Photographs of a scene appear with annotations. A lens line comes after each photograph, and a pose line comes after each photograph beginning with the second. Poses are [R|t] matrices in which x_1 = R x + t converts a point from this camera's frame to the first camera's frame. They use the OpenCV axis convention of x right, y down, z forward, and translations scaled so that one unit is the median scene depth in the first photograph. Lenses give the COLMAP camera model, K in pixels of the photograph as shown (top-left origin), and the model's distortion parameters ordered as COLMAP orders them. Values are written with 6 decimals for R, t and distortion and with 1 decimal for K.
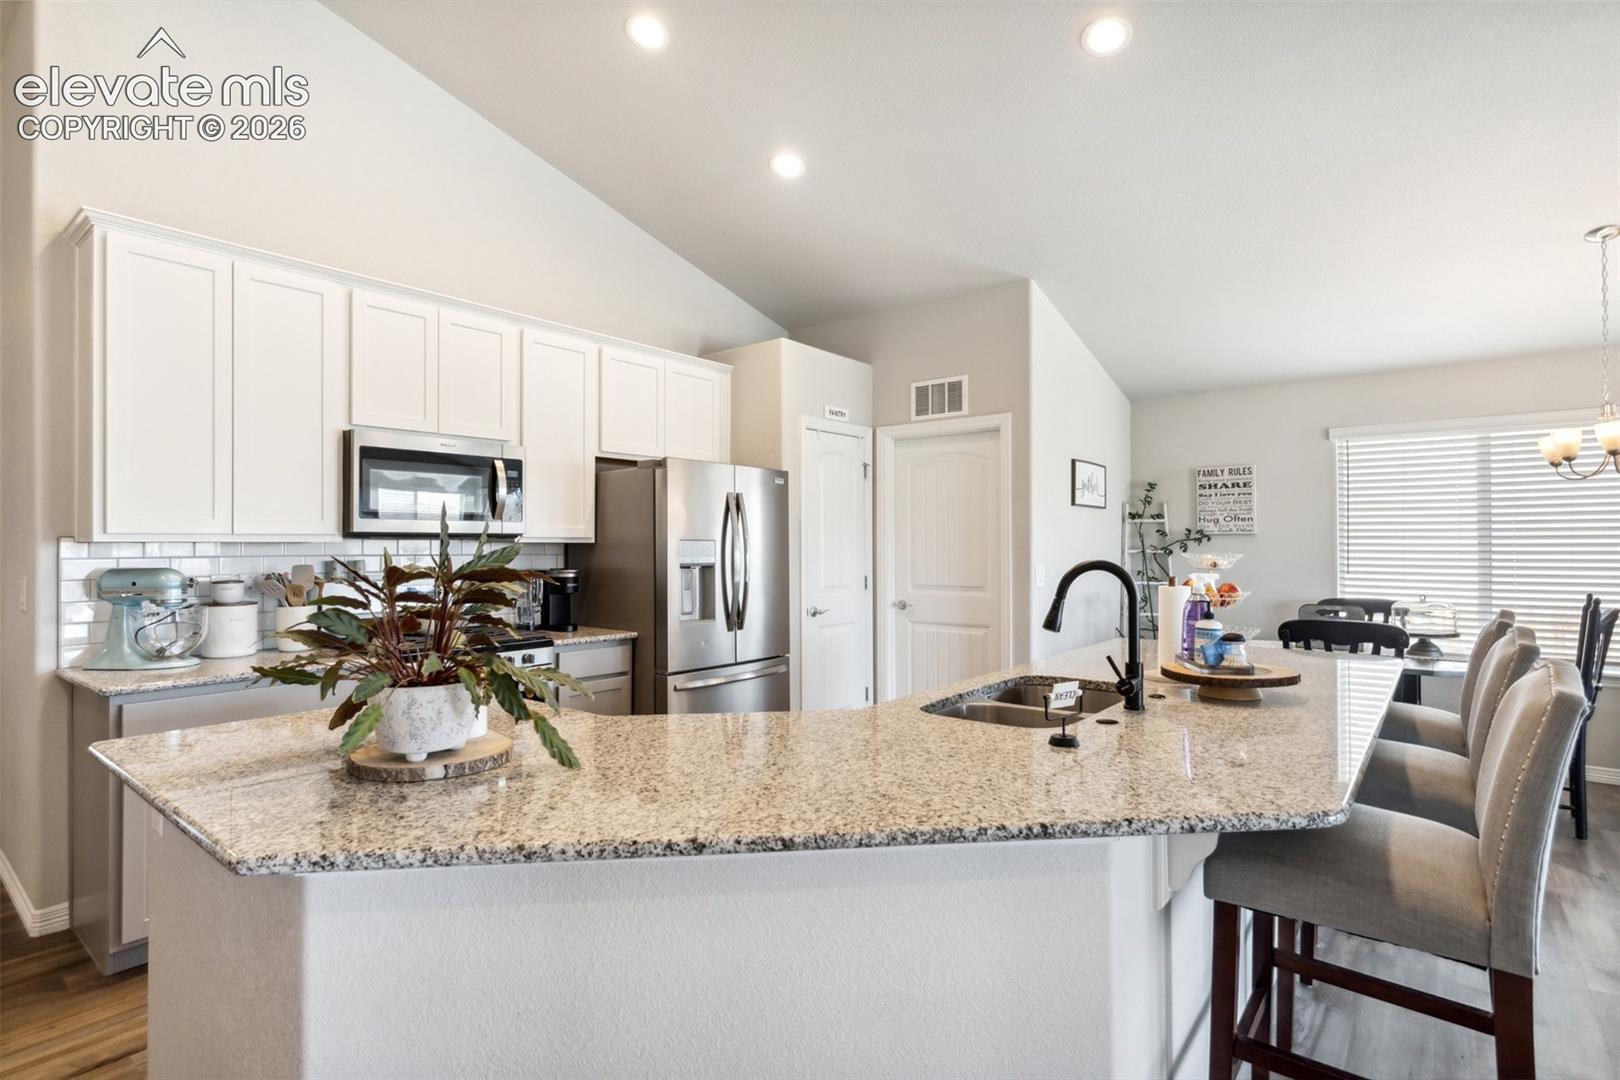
lens RADIAL K [[784.9, 0, 811.7], [0, 784.9, 536.9], [0, 0, 1]] dist [-0.001775, 0.000919]
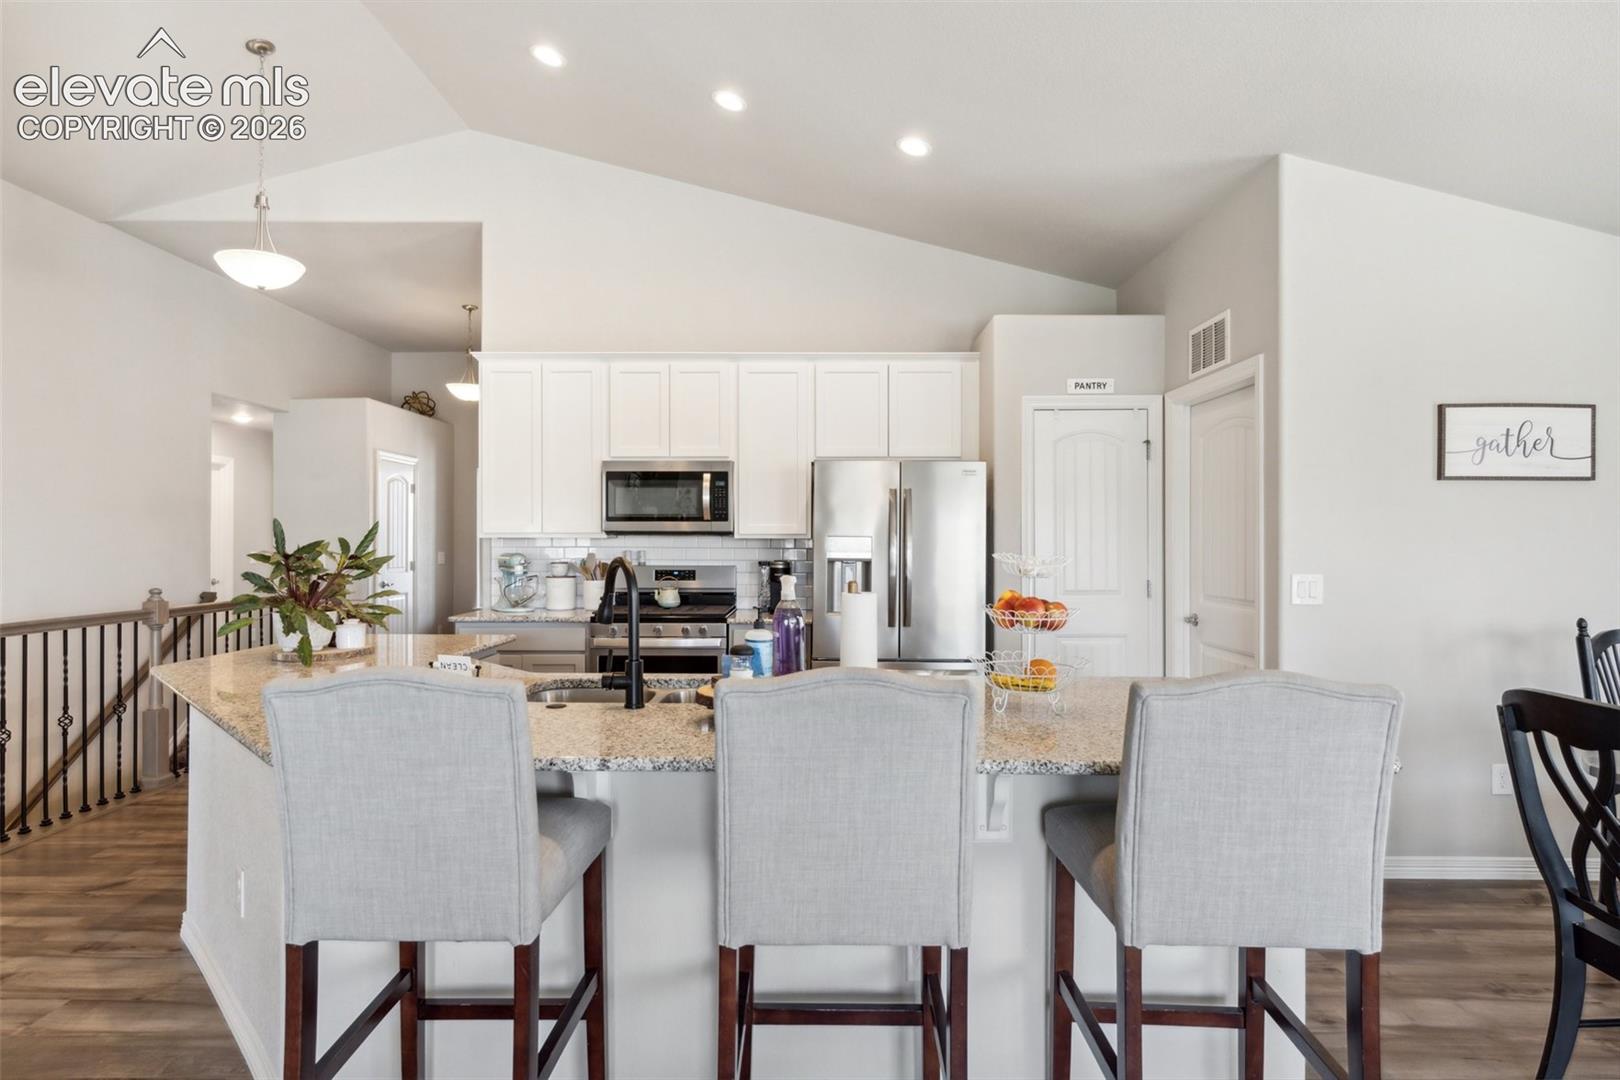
lens RADIAL K [[842.4, 0, 811.6], [0, 842.4, 536.2], [0, 0, 1]] dist [0.000608, 0.001217]
pose [[0.625603, -0.000681, -0.780141, 0.686608], [0.004305, 0.999987, 0.002580, 0.000680], [0.780130, -0.004972, 0.625598, 0.249584]]
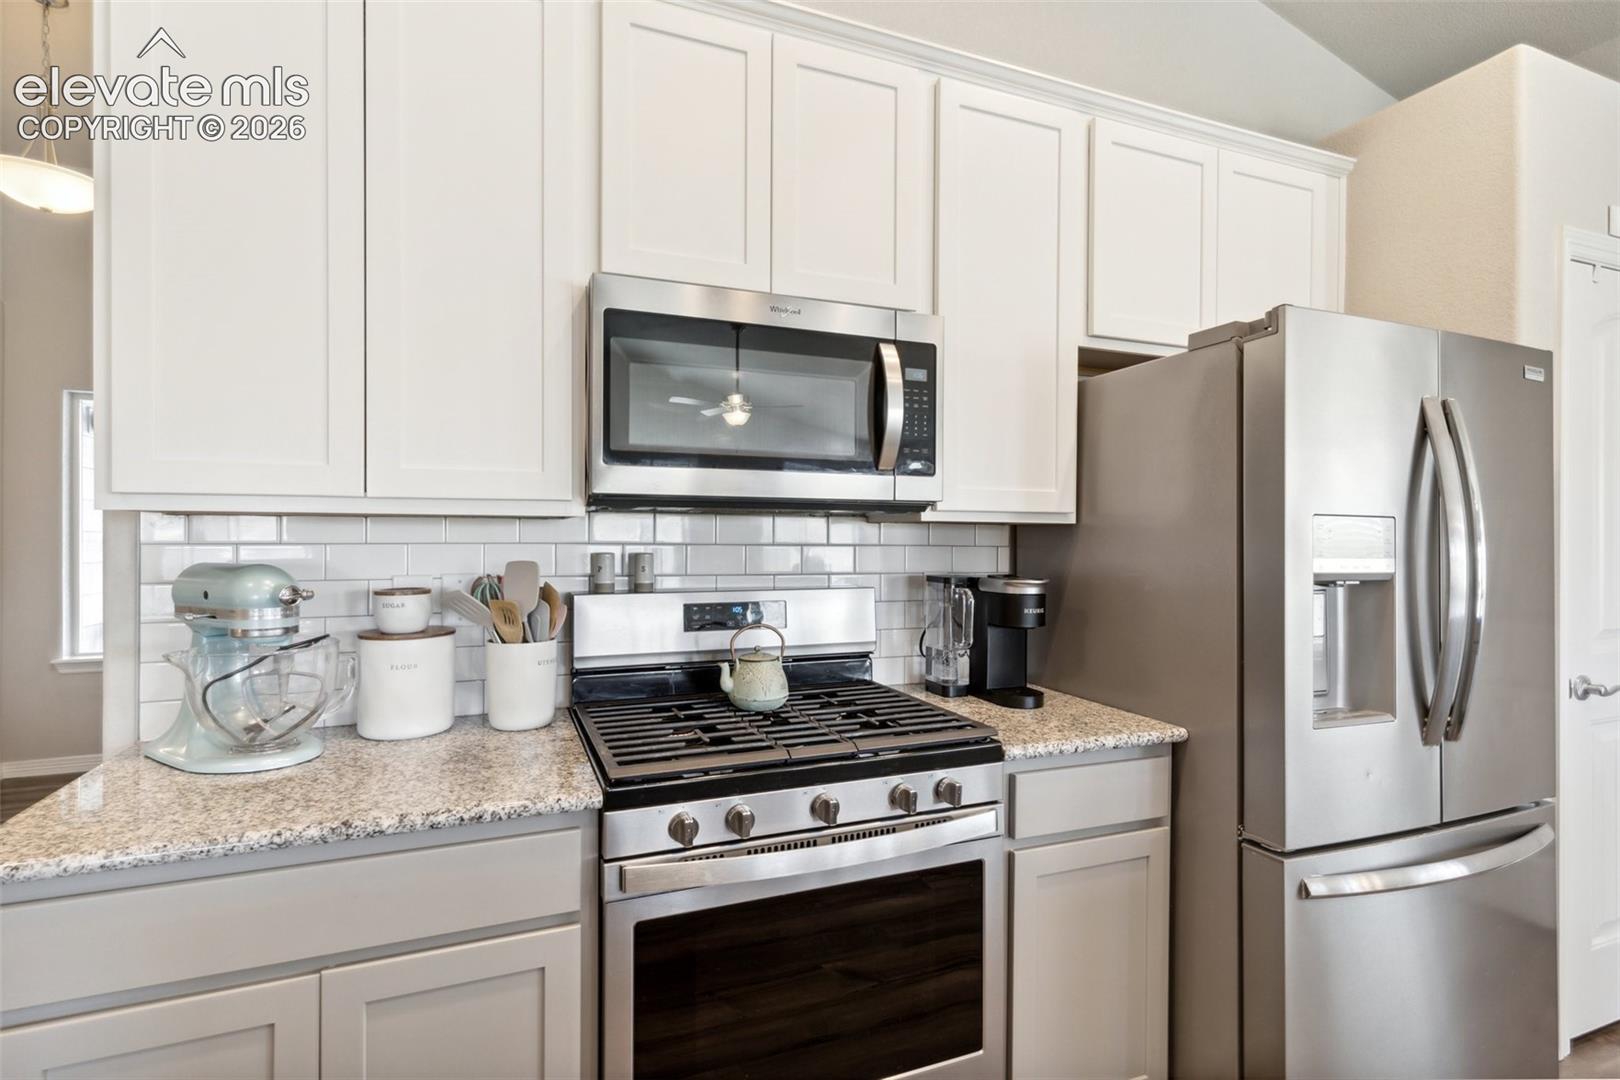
lens RADIAL K [[785.5, 0, 817.5], [0, 785.5, 538.5], [0, 0, 1]] dist [0.013968, 0.000511]
pose [[0.875848, 0.010176, -0.482480, -0.186692], [-0.002813, 0.999868, 0.015982, 0.009653], [0.482579, -0.012641, 0.875761, 0.508211]]
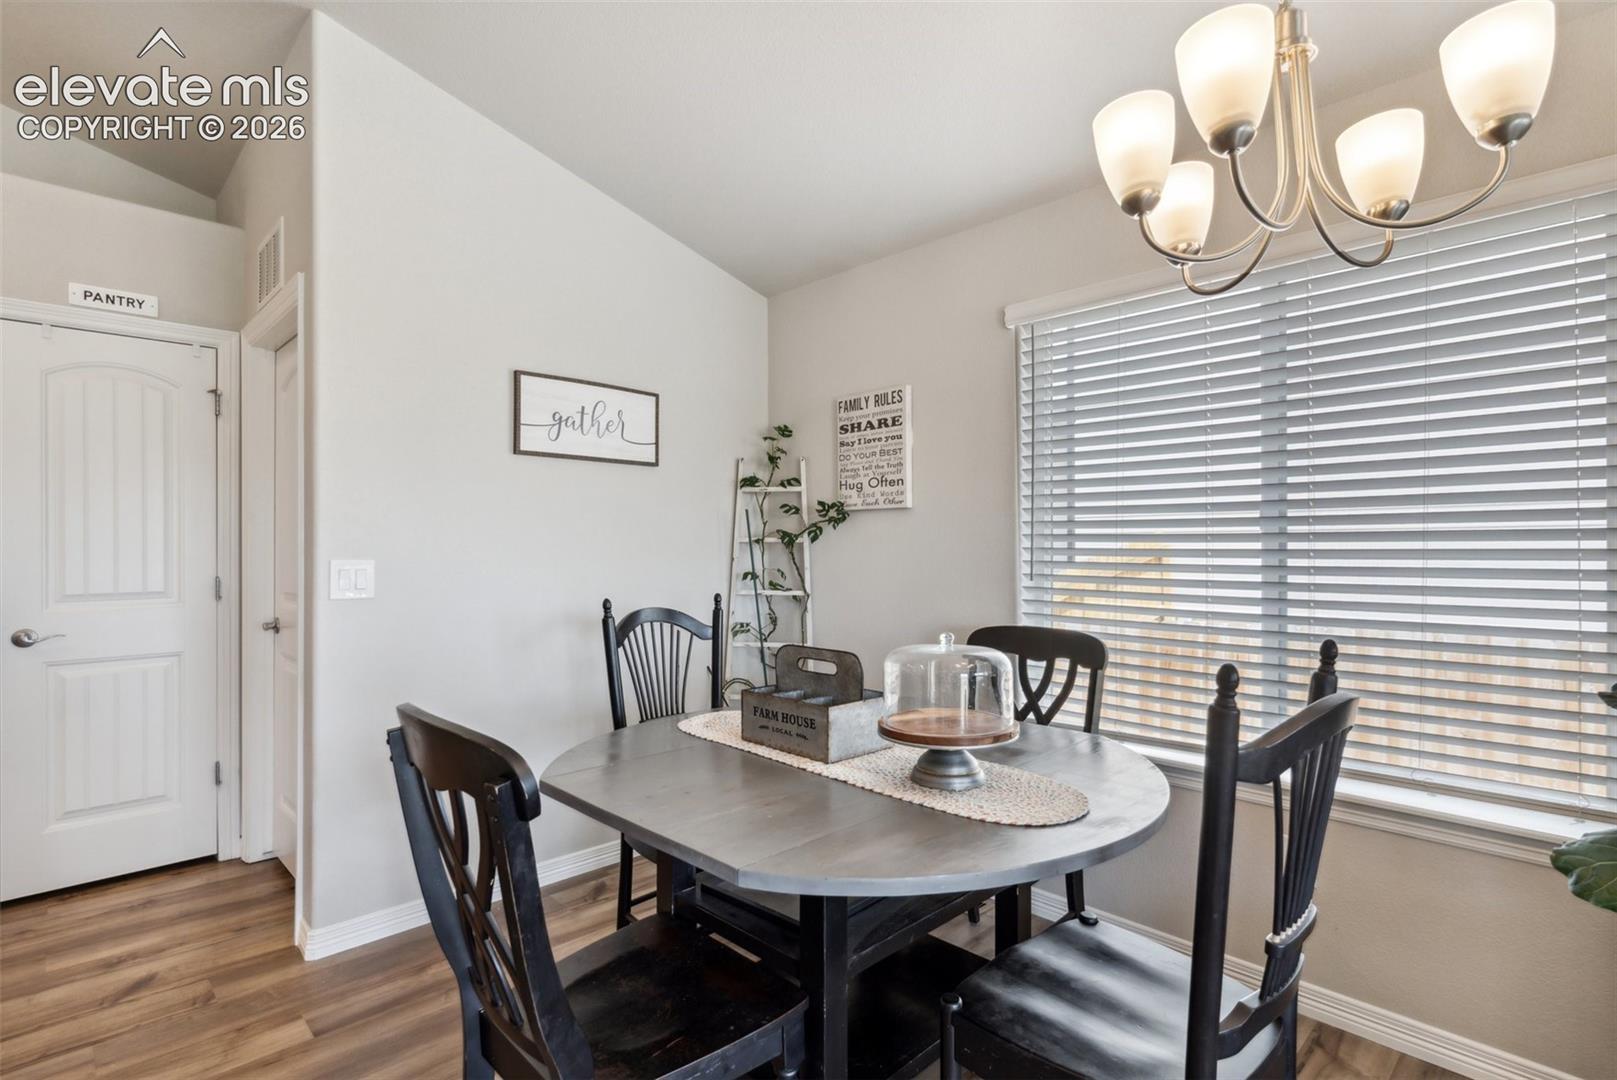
lens RADIAL K [[784.0, 0, 798.1], [0, 784.0, 540.2], [0, 0, 1]] dist [0.013968, 0.000511]
pose [[0.992599, 0.000834, -0.121431, 0.762309], [-0.000975, 0.999999, -0.001102, 0.027834], [0.121430, 0.001212, 0.992599, 0.591697]]
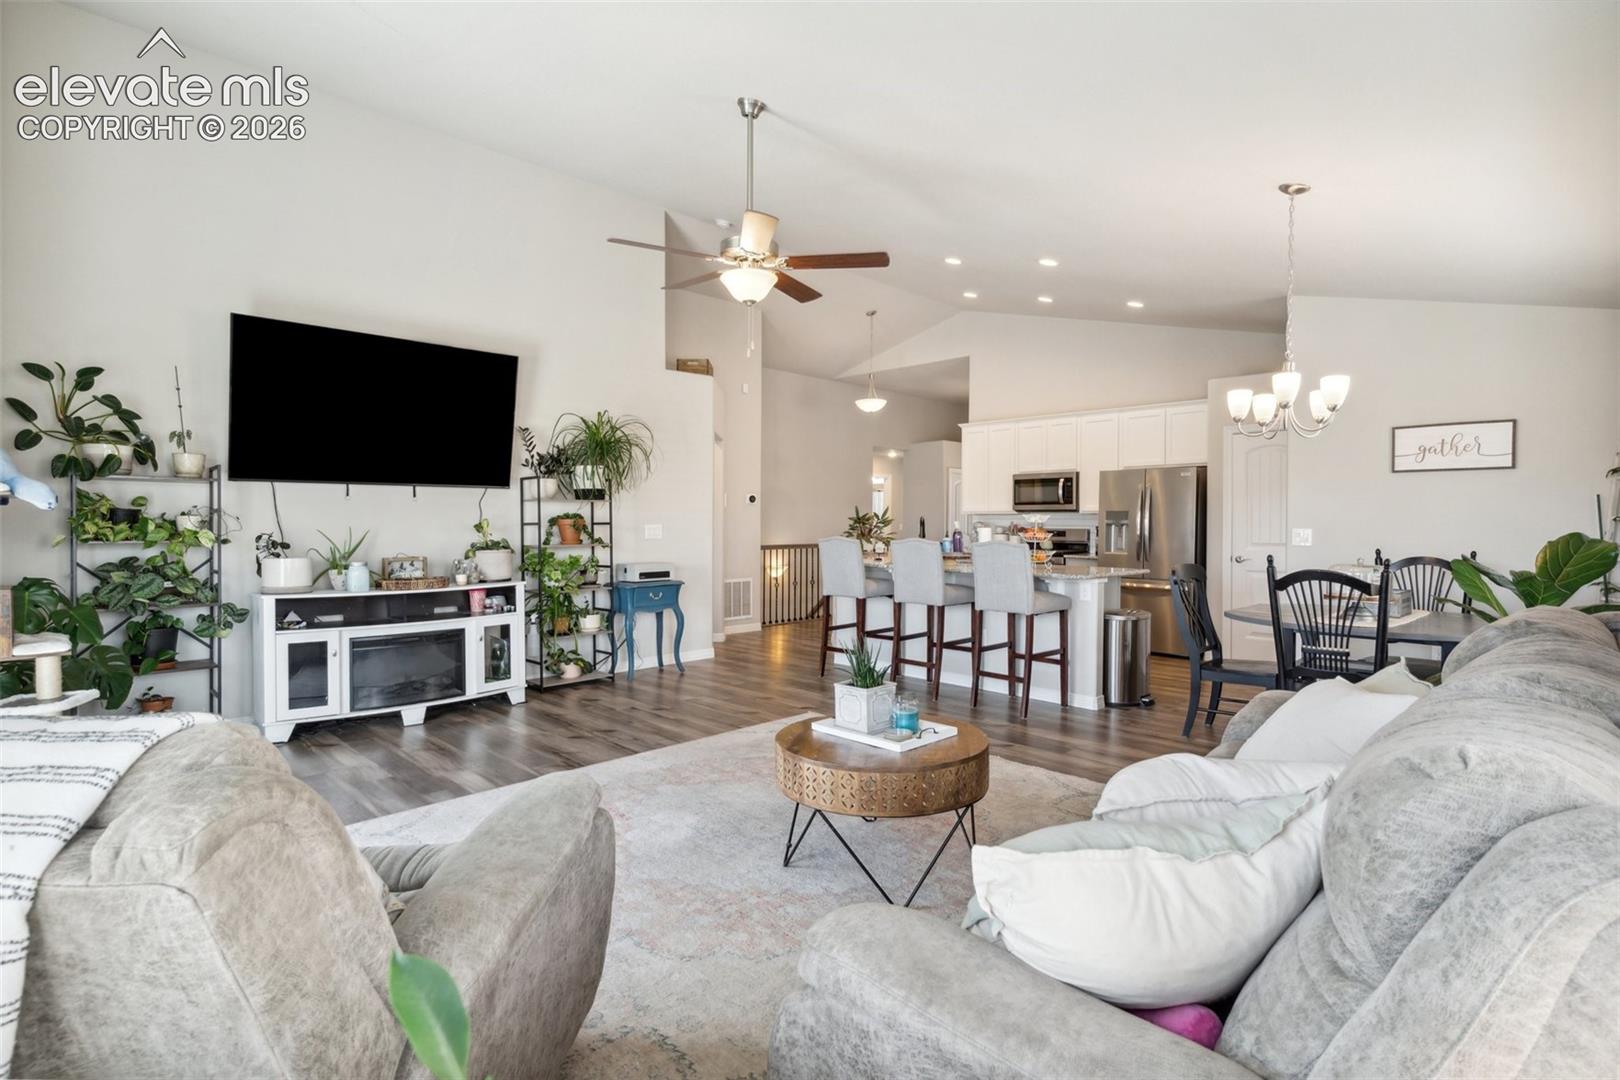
lens RADIAL K [[780.2, 0, 809.4], [0, 780.2, 536.9], [0, 0, 1]] dist [0.004273, 0.000604]
pose [[-0.106252, 0.019466, -0.994149, 1.826468], [0.005794, 0.999803, 0.018958, 0.025943], [0.994322, -0.003746, -0.106343, 0.435382]]
